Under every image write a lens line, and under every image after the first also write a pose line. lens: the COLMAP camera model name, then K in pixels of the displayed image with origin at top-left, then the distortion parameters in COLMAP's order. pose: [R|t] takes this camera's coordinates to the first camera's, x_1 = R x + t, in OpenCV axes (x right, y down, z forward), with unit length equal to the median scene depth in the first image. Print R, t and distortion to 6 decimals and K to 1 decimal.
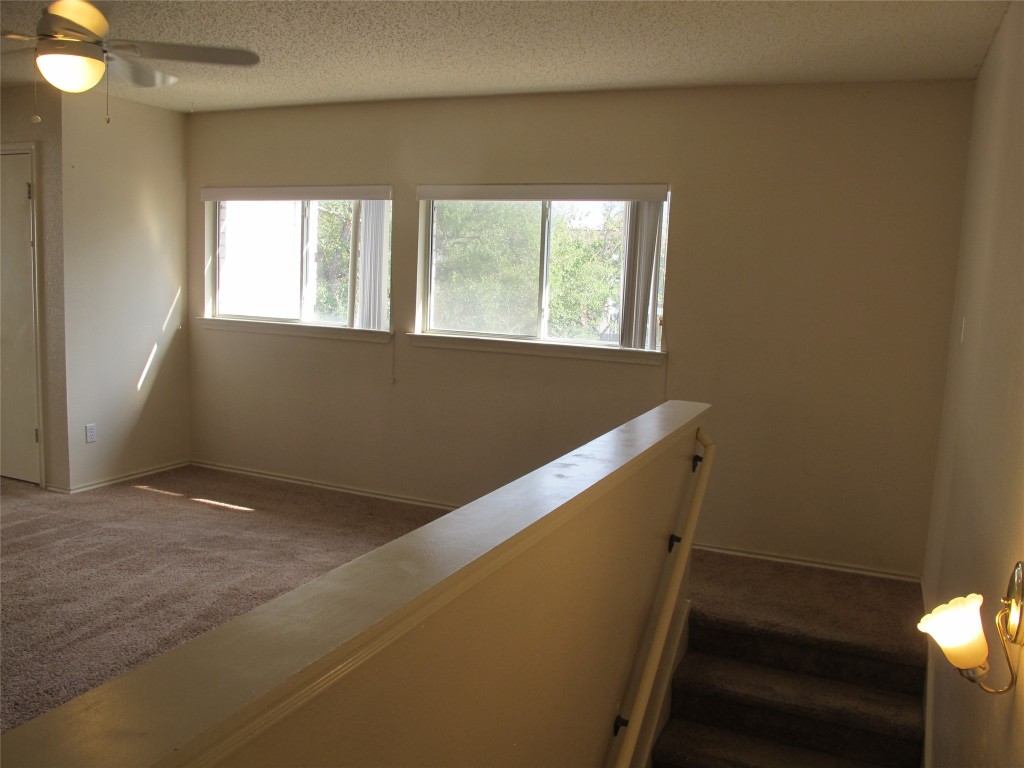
lens RADIAL K [[867.0, 0, 512.9], [0, 867.0, 397.3], [0, 0, 1]] dist [-0.146069, 0.113911]
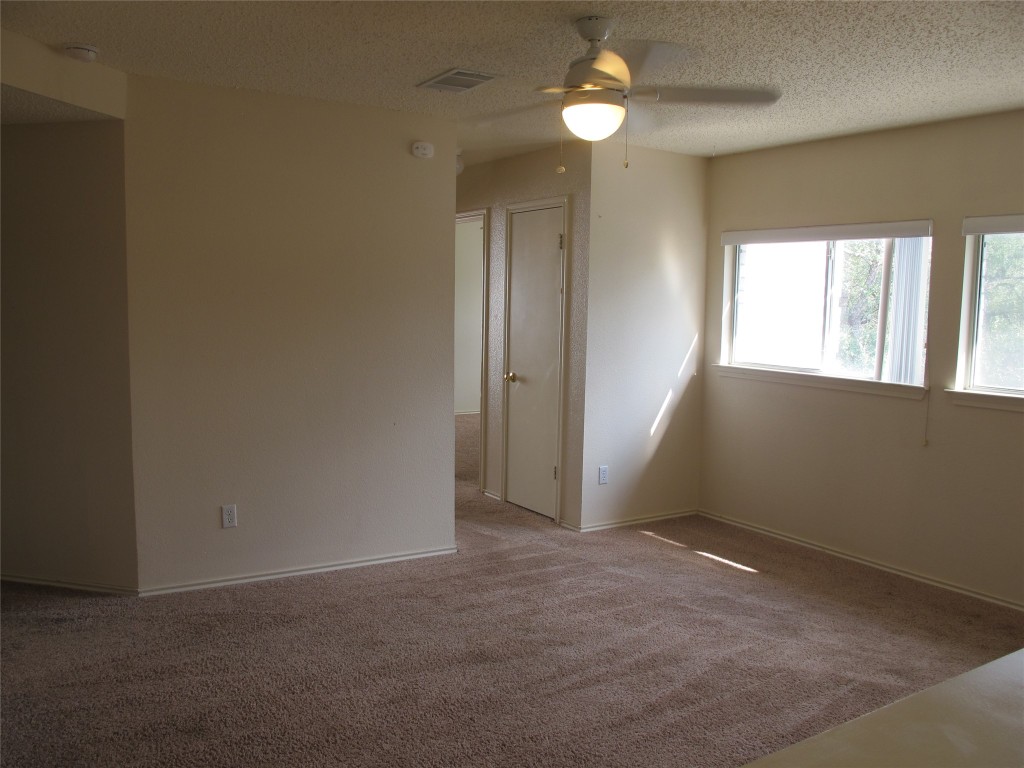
lens RADIAL K [[867.0, 0, 512.9], [0, 867.0, 397.3], [0, 0, 1]] dist [-0.146069, 0.113911]
pose [[0.832470, 0.036908, -0.552839, -0.018266], [-0.065302, 0.997360, -0.031747, -0.011734], [0.550208, 0.062530, 0.832683, 0.065347]]
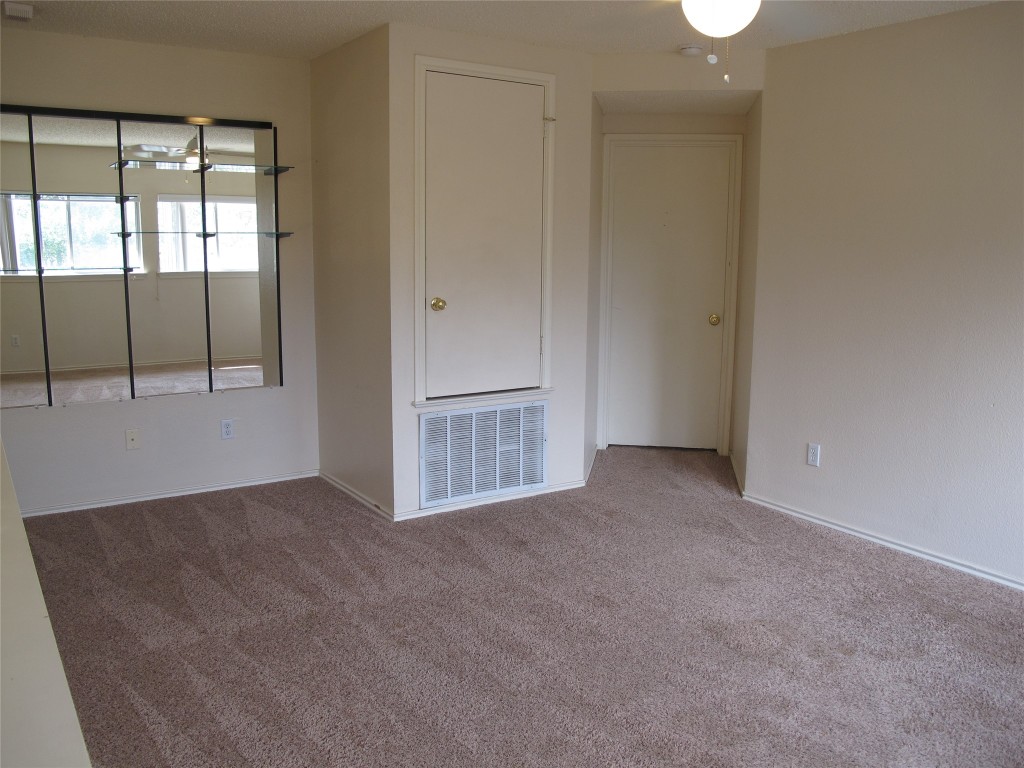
lens RADIAL K [[867.0, 0, 512.9], [0, 867.0, 397.3], [0, 0, 1]] dist [-0.146069, 0.113911]
pose [[-0.530695, 0.105000, -0.841034, 0.190778], [-0.156672, 0.963043, 0.219093, -0.108259], [0.832957, 0.248038, -0.494631, 0.822611]]
